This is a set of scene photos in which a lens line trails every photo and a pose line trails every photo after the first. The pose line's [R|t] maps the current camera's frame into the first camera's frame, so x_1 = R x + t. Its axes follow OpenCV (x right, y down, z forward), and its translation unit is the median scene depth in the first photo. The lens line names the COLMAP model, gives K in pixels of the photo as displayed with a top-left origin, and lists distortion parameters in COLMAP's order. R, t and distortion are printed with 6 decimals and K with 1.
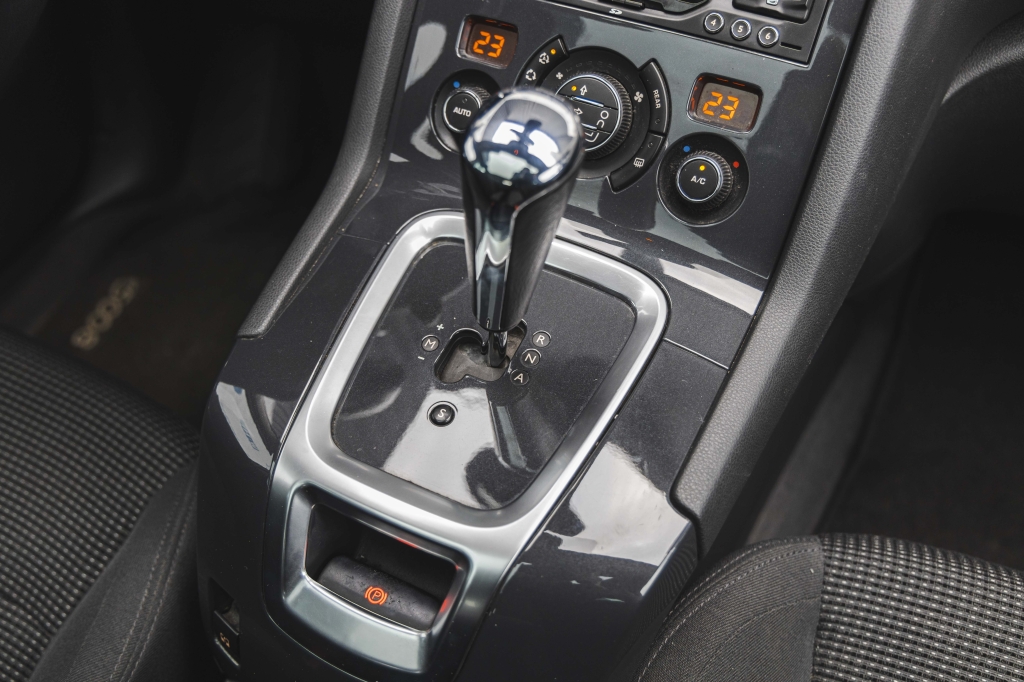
lens RADIAL K [[1013.8, 0, 512.0], [0, 1013.8, 341.0], [0, 0, 1]] dist [0.003293, 0.002779]
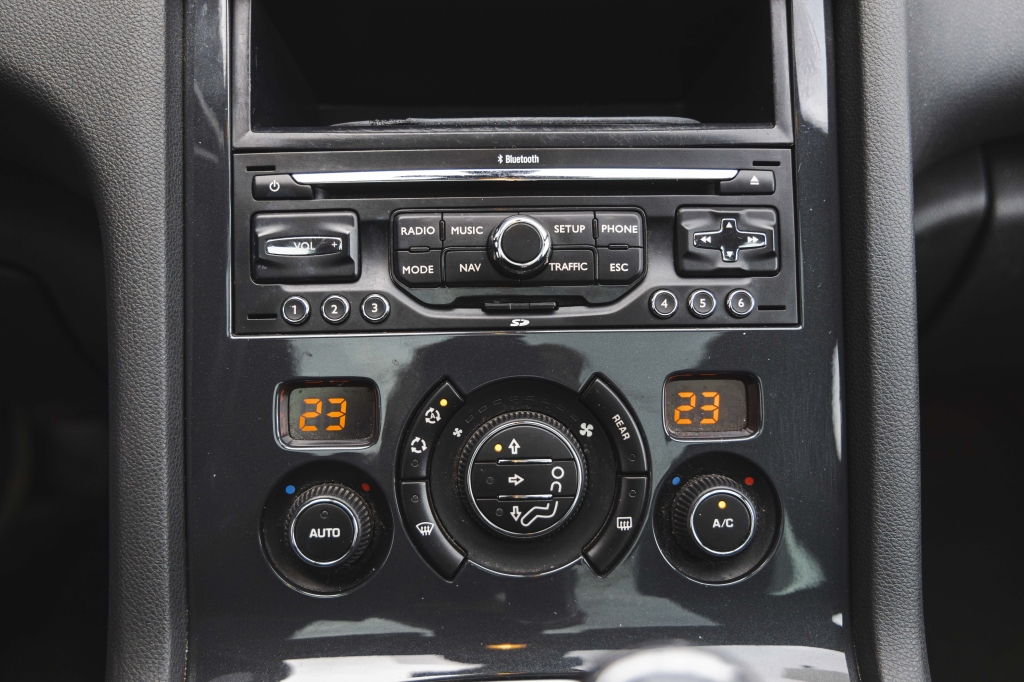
lens RADIAL K [[1005.5, 0, 512.0], [0, 1005.5, 341.0], [0, 0, 1]] dist [0.034324, 0.003524]
pose [[0.874518, -0.270192, 0.402758, -0.174345], [0.344546, 0.930564, -0.123850, -0.232023], [-0.341329, 0.247077, 0.906889, 0.397508]]
